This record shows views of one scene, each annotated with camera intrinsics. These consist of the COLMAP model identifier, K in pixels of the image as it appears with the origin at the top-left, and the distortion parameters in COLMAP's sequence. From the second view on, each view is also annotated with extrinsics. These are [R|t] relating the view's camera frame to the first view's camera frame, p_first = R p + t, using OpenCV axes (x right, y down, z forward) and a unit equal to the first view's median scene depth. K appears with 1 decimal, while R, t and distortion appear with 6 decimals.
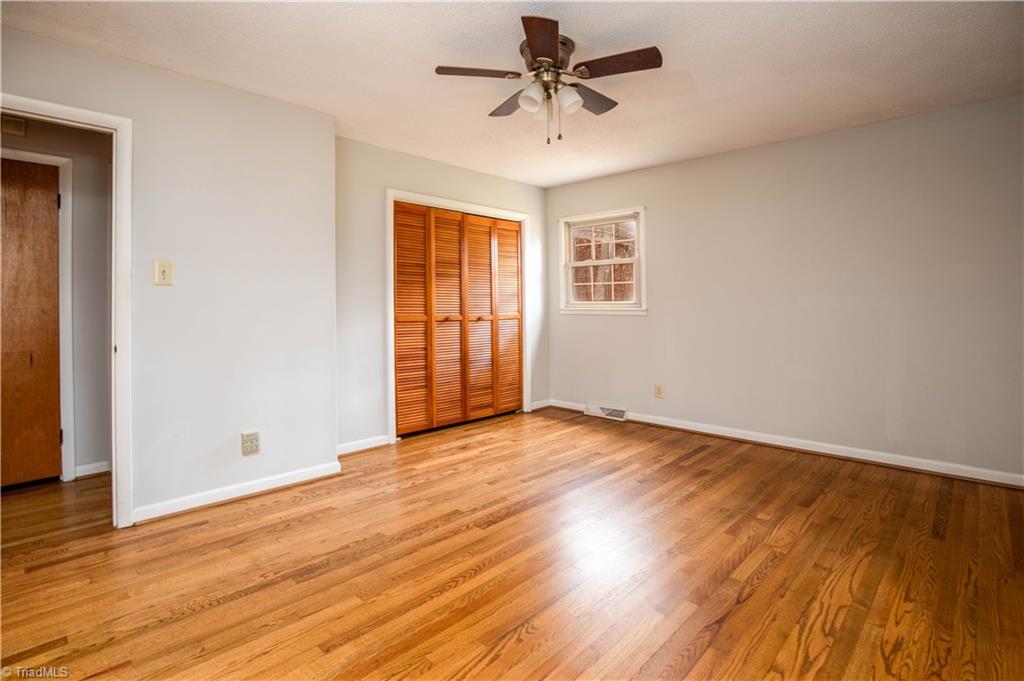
lens RADIAL K [[499.7, 0, 516.2], [0, 499.7, 303.3], [0, 0, 1]] dist [-0.024158, 0.001389]
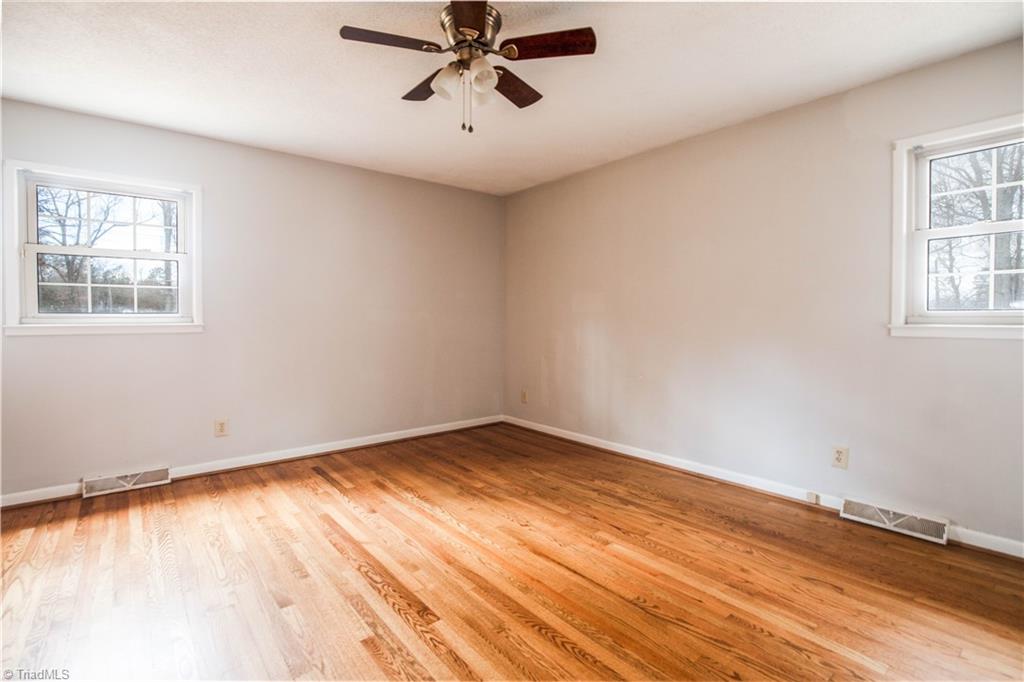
lens RADIAL K [[499.7, 0, 513.0], [0, 499.7, 334.2], [0, 0, 1]] dist [-0.024158, 0.001389]
pose [[0.107129, -0.033532, 0.993679, -0.729558], [-0.001216, 0.999426, 0.033857, 0.000596], [-0.994244, -0.004835, 0.107027, 0.758337]]
